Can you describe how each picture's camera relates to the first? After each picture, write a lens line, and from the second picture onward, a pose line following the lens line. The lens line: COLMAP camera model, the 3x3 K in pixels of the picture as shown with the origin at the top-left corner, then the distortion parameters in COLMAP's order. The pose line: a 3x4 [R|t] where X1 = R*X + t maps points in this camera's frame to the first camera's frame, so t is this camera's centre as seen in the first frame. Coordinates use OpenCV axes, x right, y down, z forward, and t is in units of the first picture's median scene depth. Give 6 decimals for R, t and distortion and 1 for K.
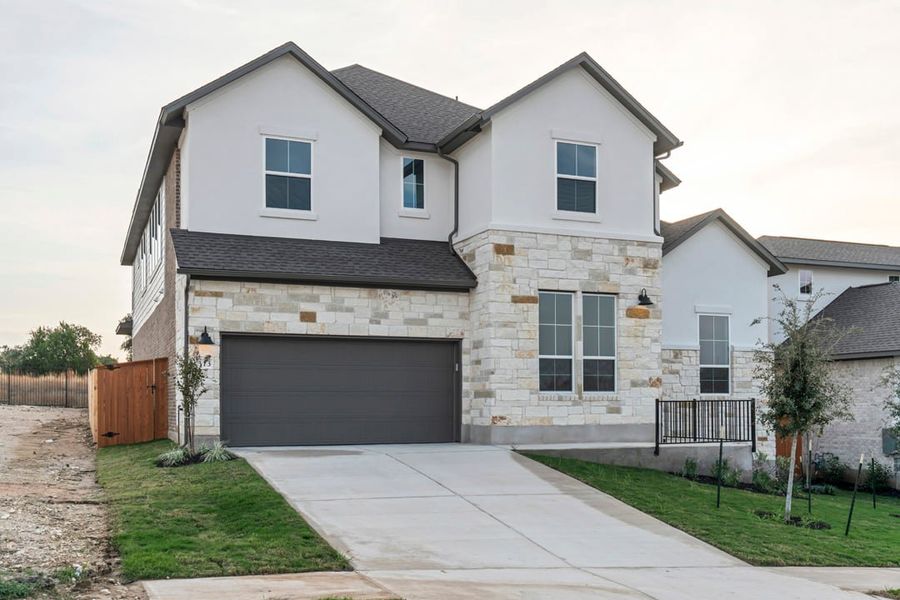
lens RADIAL K [[879.0, 0, 351.5], [0, 879.0, 396.9], [0, 0, 1]] dist [0.002333, 0.002101]
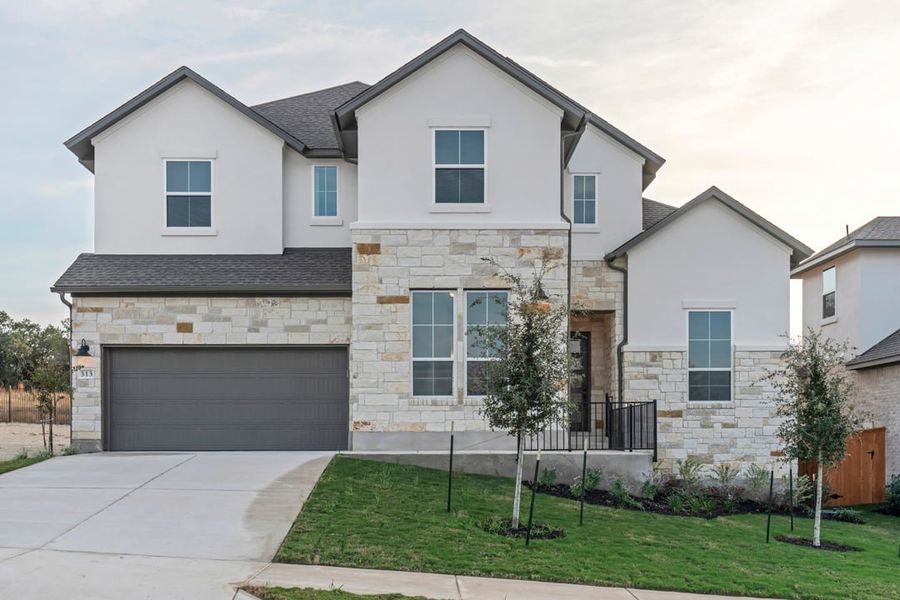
lens RADIAL K [[846.4, 0, 409.1], [0, 846.4, 446.9], [0, 0, 1]] dist [0.005864, 0.009258]
pose [[0.938209, 0.002193, -0.346062, 0.527090], [0.002796, 0.999899, 0.013917, 0.036221], [0.346057, -0.014025, 0.938109, 0.137187]]
